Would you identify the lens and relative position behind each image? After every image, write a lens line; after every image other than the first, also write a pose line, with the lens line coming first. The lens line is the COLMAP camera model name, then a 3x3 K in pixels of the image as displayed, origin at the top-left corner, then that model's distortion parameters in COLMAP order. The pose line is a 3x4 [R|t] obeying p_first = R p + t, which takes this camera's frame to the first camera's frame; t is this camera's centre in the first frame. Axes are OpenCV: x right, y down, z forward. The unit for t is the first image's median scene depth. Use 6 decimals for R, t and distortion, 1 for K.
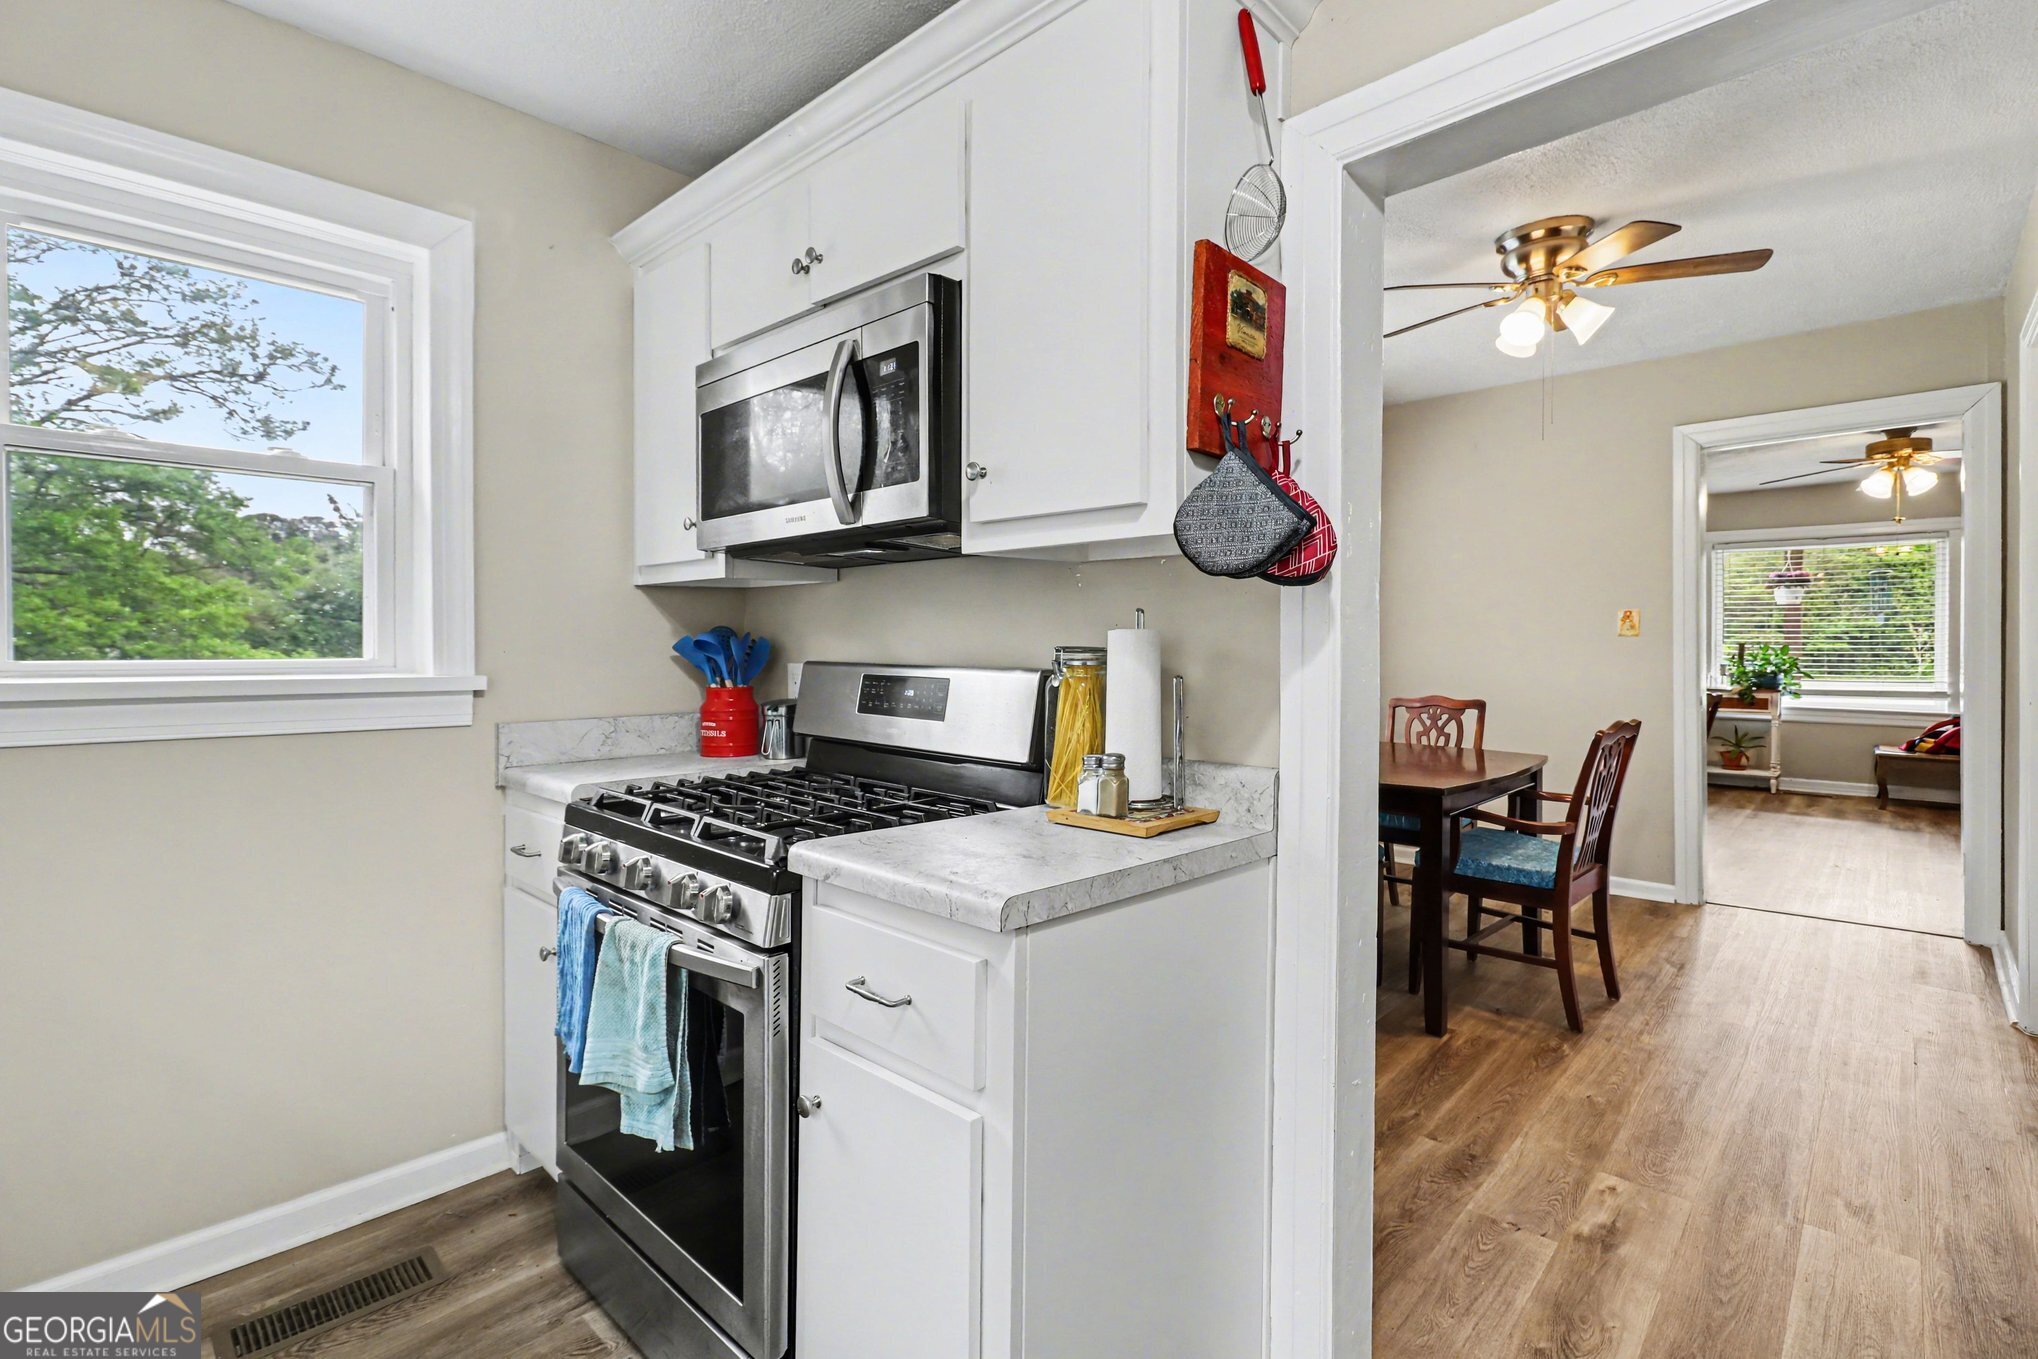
lens RADIAL K [[952.9, 0, 1017.3], [0, 952.9, 662.8], [0, 0, 1]] dist [-0.015929, 0.000607]
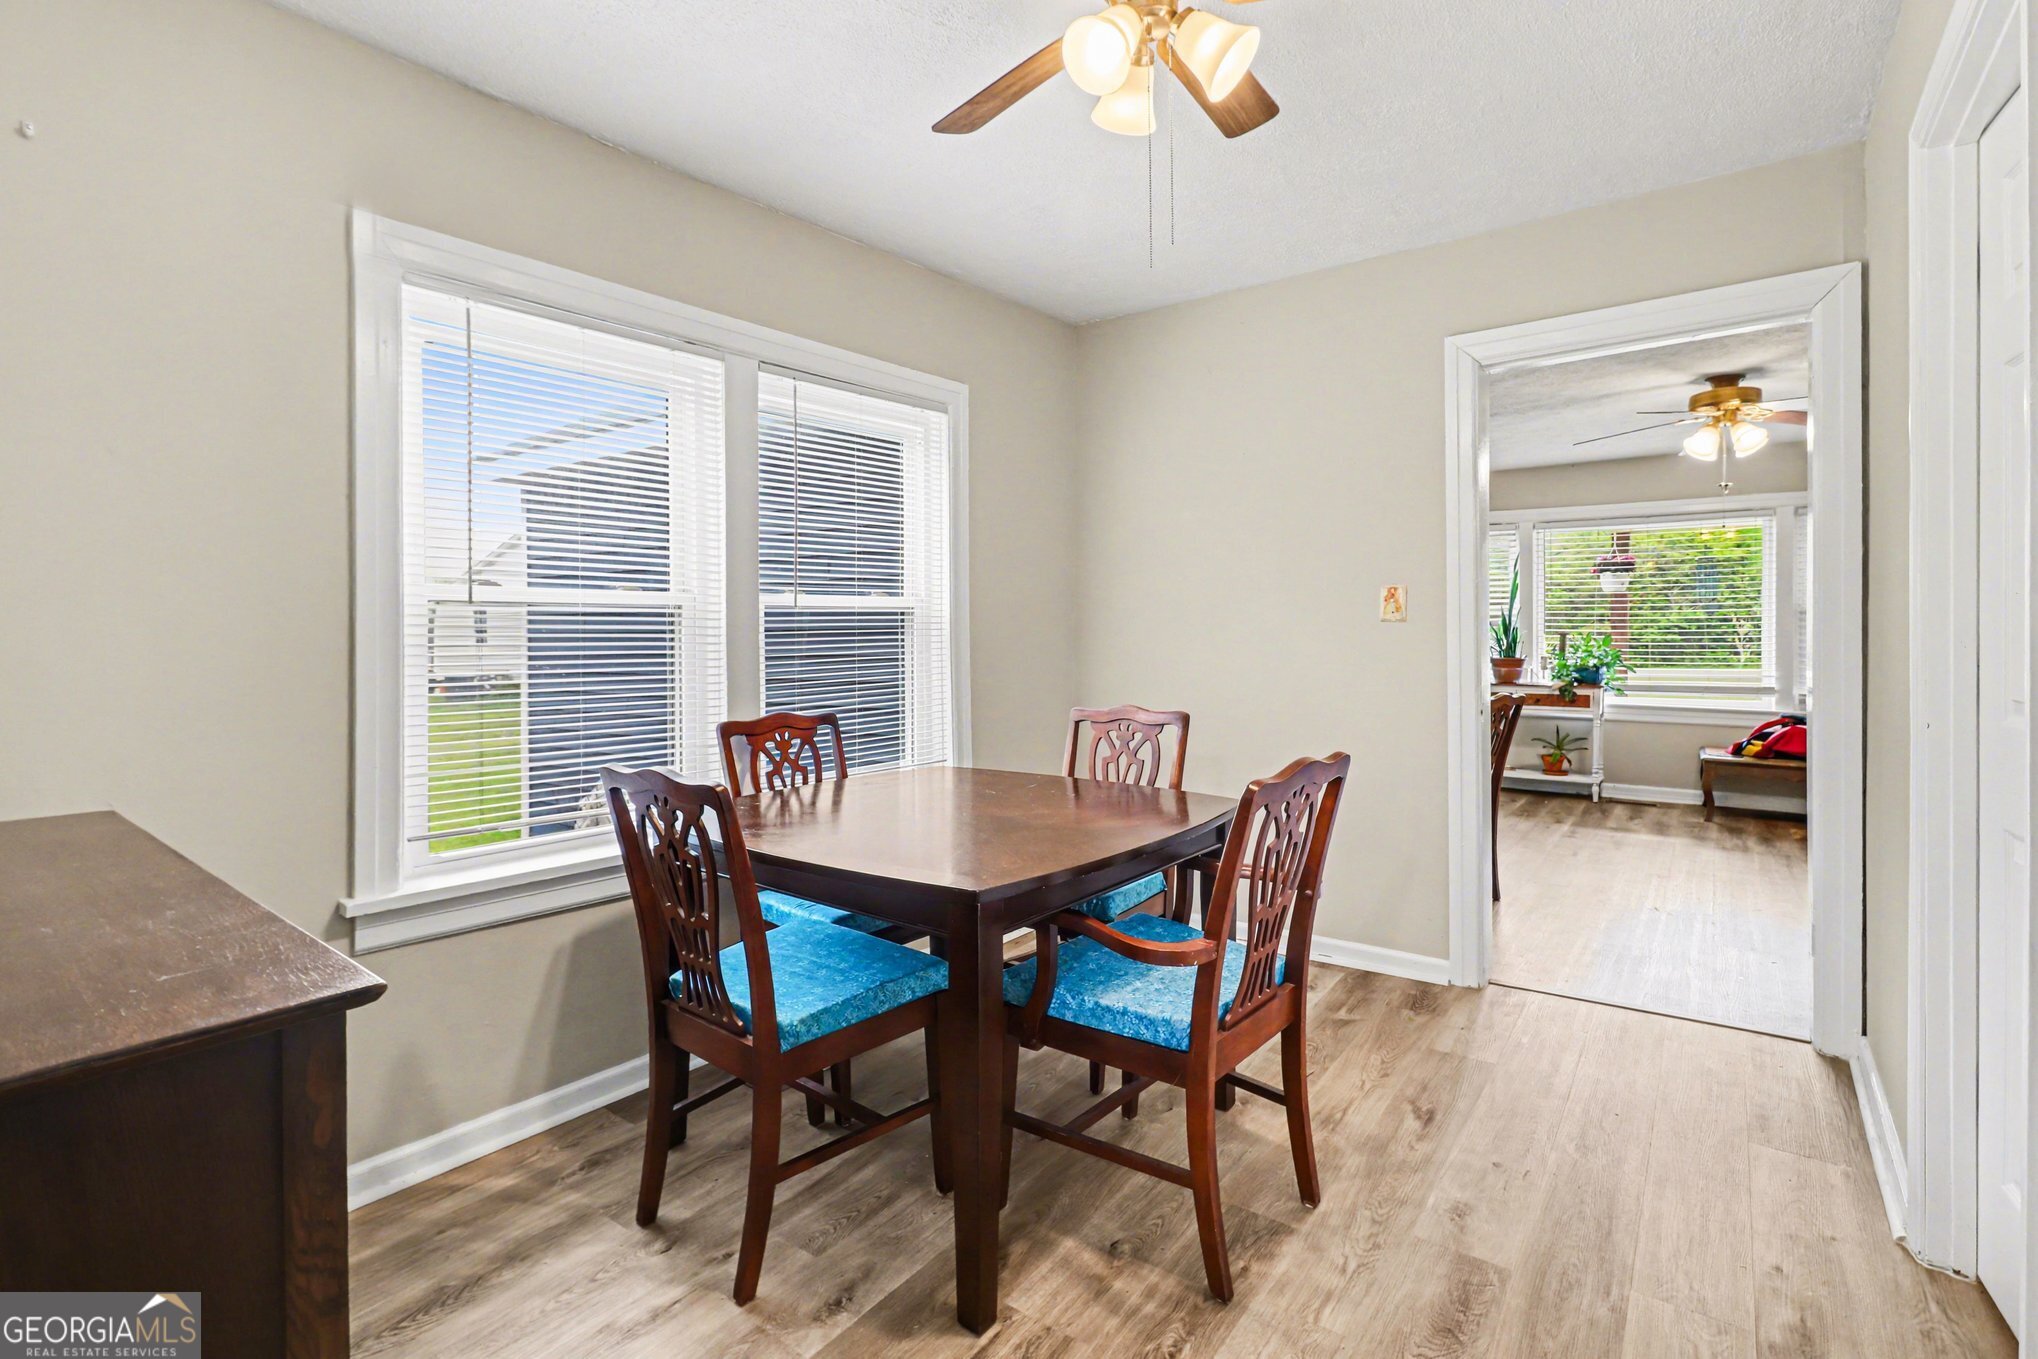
lens RADIAL K [[952.9, 0, 1021.3], [0, 952.9, 658.1], [0, 0, 1]] dist [-0.015929, 0.000607]
pose [[0.993369, -0.004250, 0.114893, 0.214236], [0.003922, 0.999988, 0.003088, -0.002912], [-0.114905, -0.002617, 0.993373, 0.232506]]
